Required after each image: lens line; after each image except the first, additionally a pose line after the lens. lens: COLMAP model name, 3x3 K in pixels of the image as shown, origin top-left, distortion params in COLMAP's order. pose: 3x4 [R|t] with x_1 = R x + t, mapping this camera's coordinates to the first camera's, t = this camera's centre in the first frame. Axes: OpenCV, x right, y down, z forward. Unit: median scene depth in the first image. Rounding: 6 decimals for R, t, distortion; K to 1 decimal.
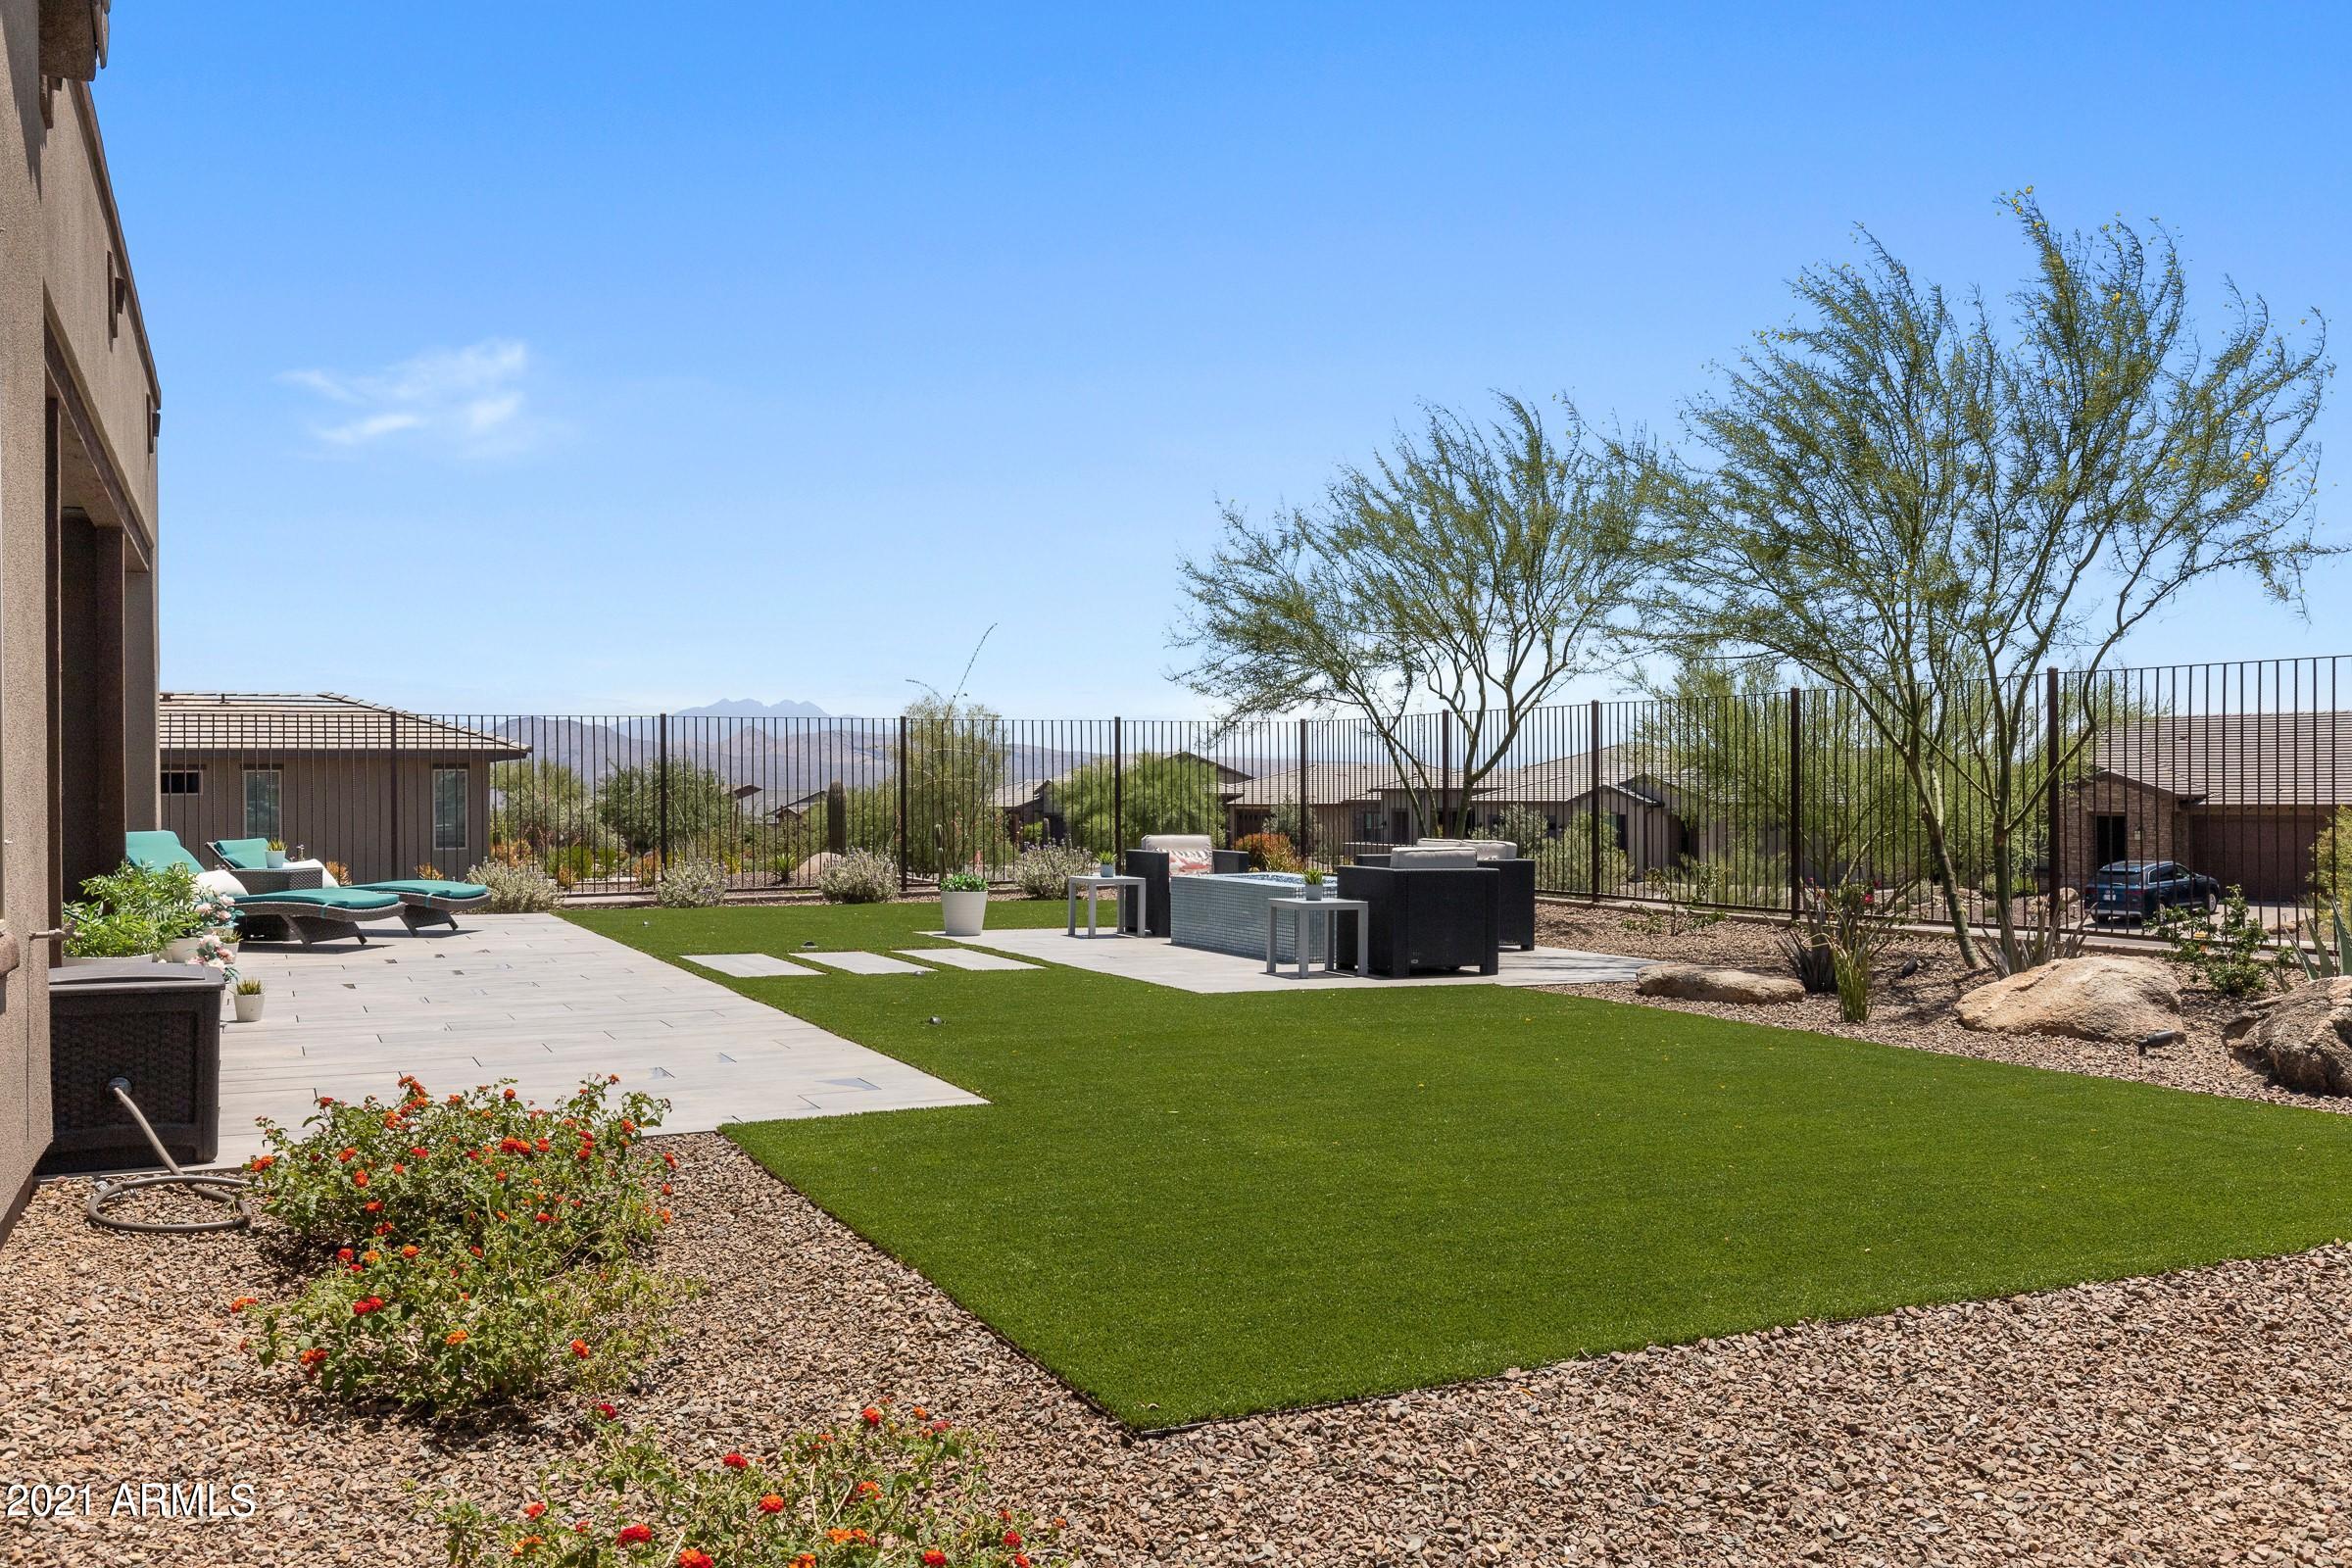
lens RADIAL K [[1870.0, 0, 1187.3], [0, 1870.0, 766.8], [0, 0, 1]] dist [0.004372, -0.000043]
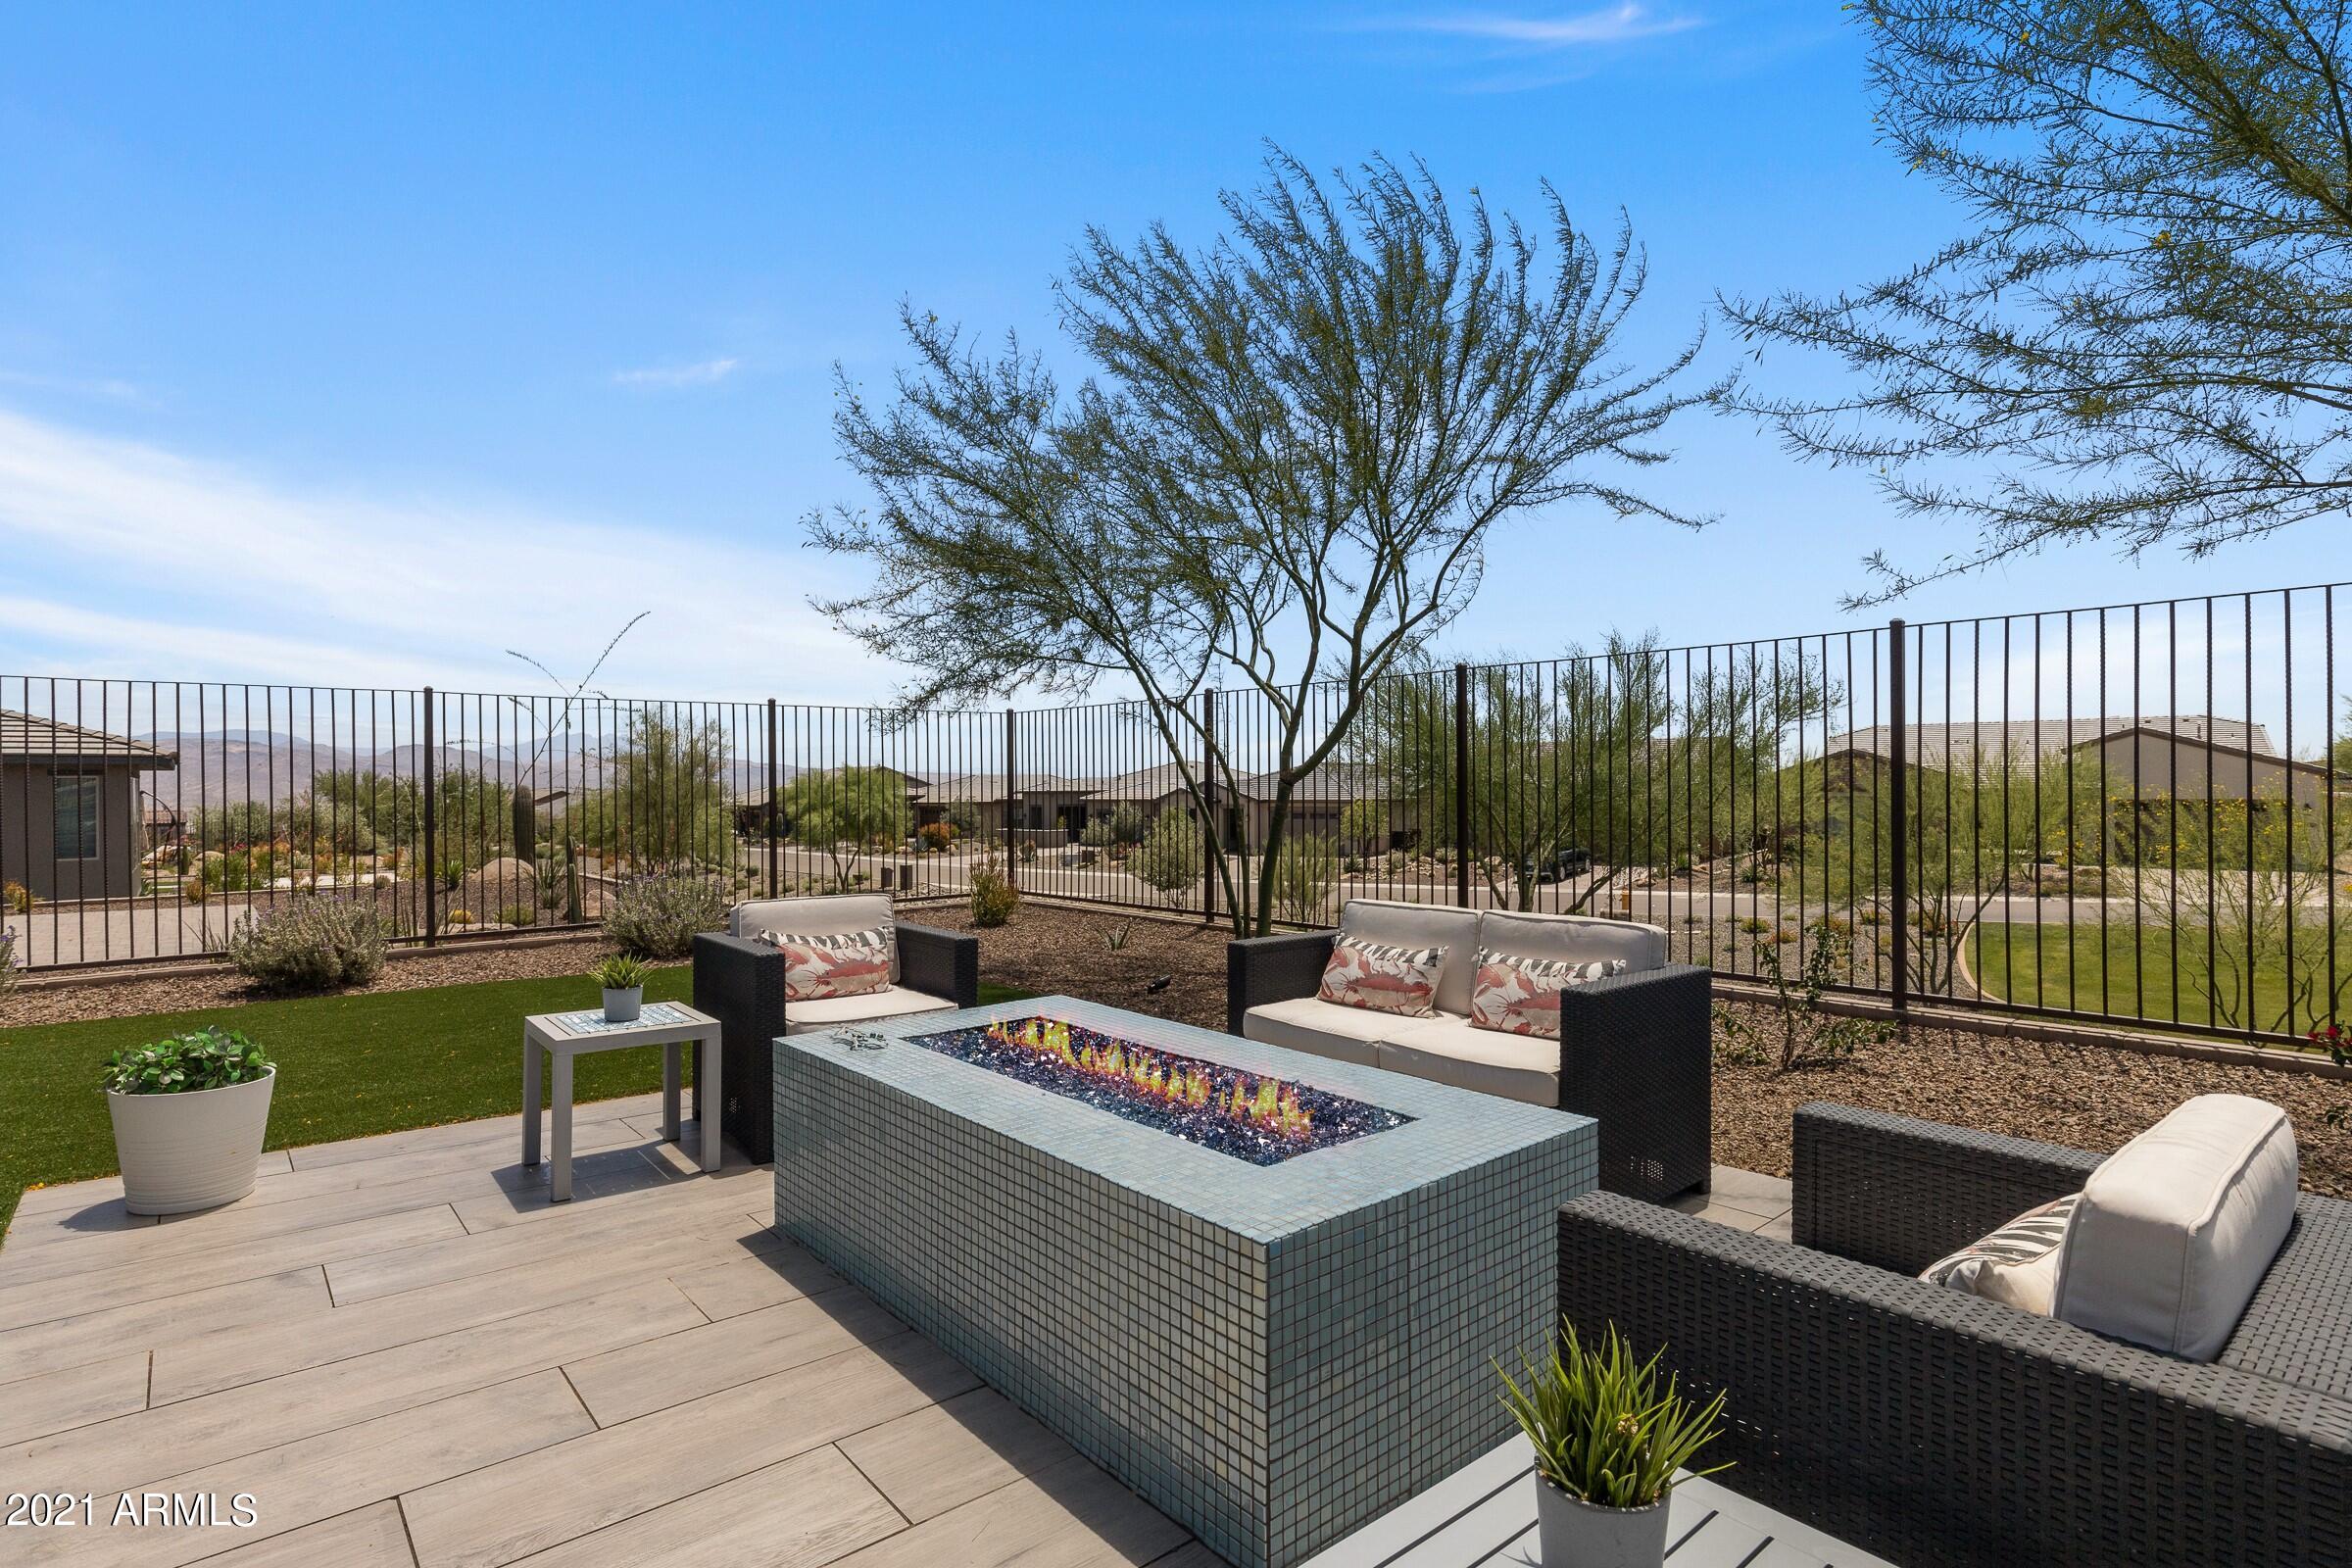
lens RADIAL K [[1155.8, 0, 1177.4], [0, 1155.8, 794.0], [0, 0, 1]] dist [0.003256, -0.001245]
pose [[0.969859, -0.005859, 0.243596, 0.022761], [0.002423, 0.999893, 0.014402, 0.015082], [-0.243654, -0.013378, 0.969770, 1.378835]]
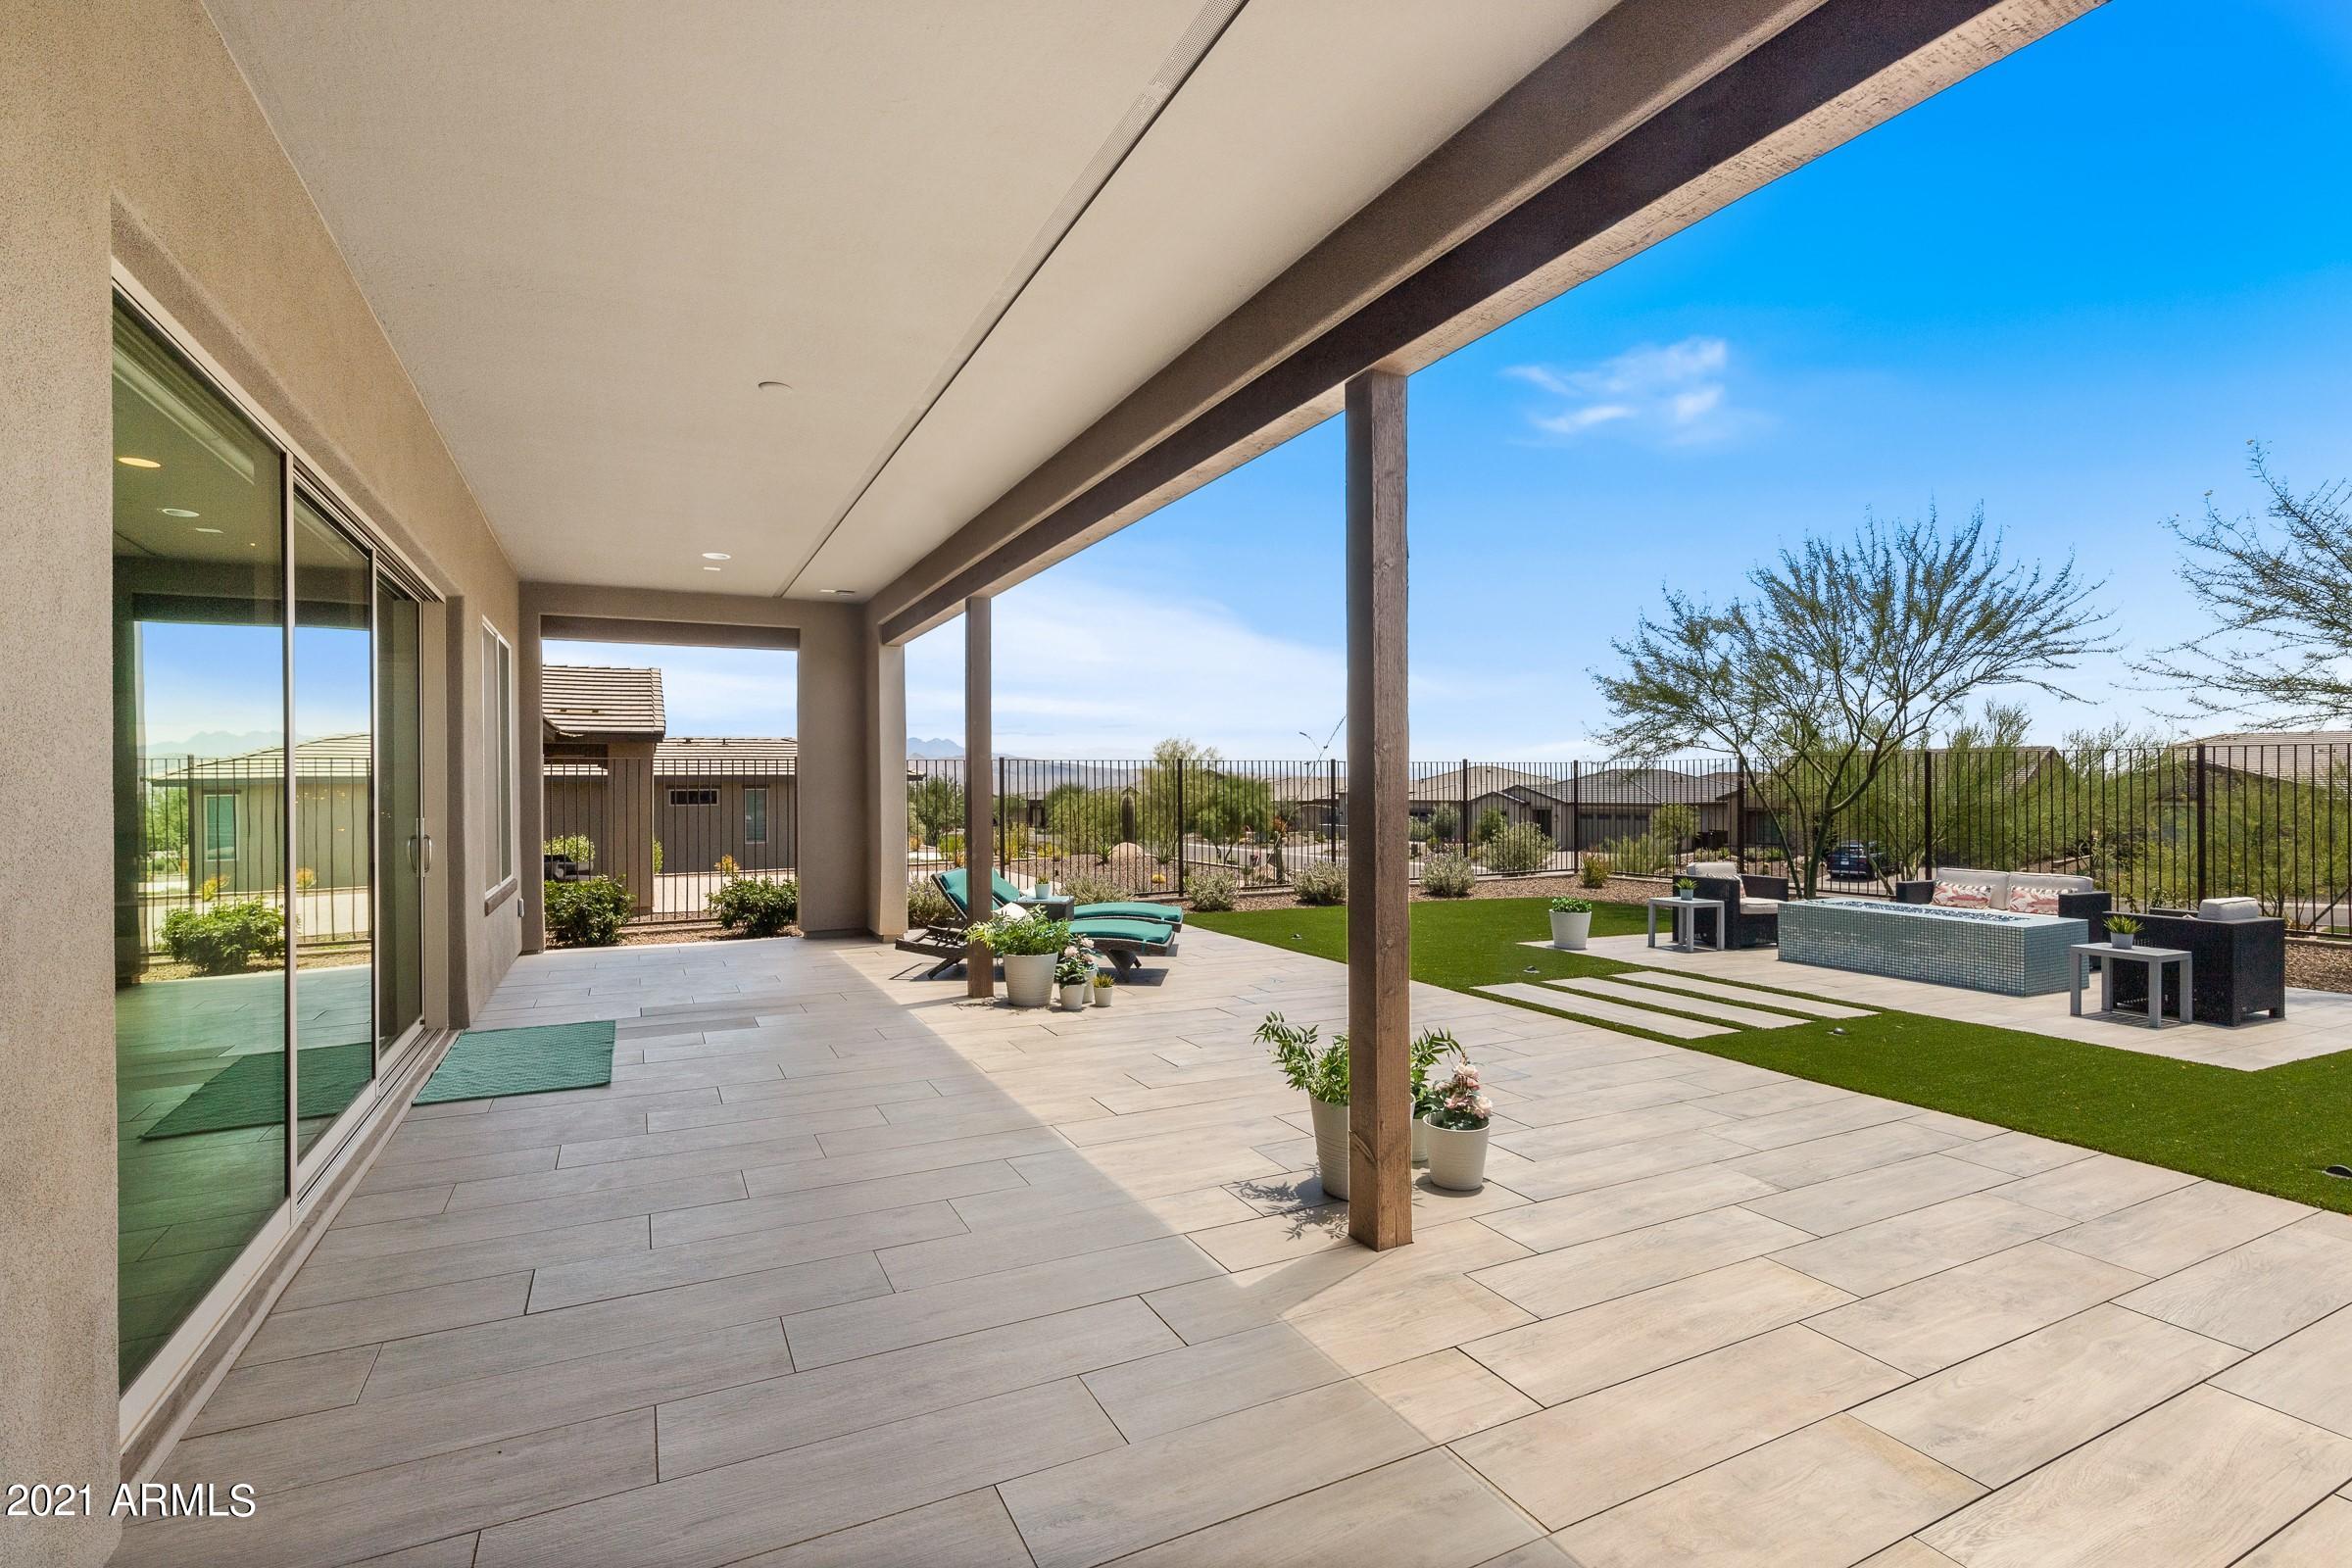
lens RADIAL K [[1061.5, 0, 1176.3], [0, 1061.5, 788.9], [0, 0, 1]] dist [0.009329, -0.001943]
pose [[0.999964, 0.001030, 0.008363, -0.700129], [-0.001132, 0.999926, 0.012089, -0.037269], [-0.008350, -0.012098, 0.999892, 0.605557]]
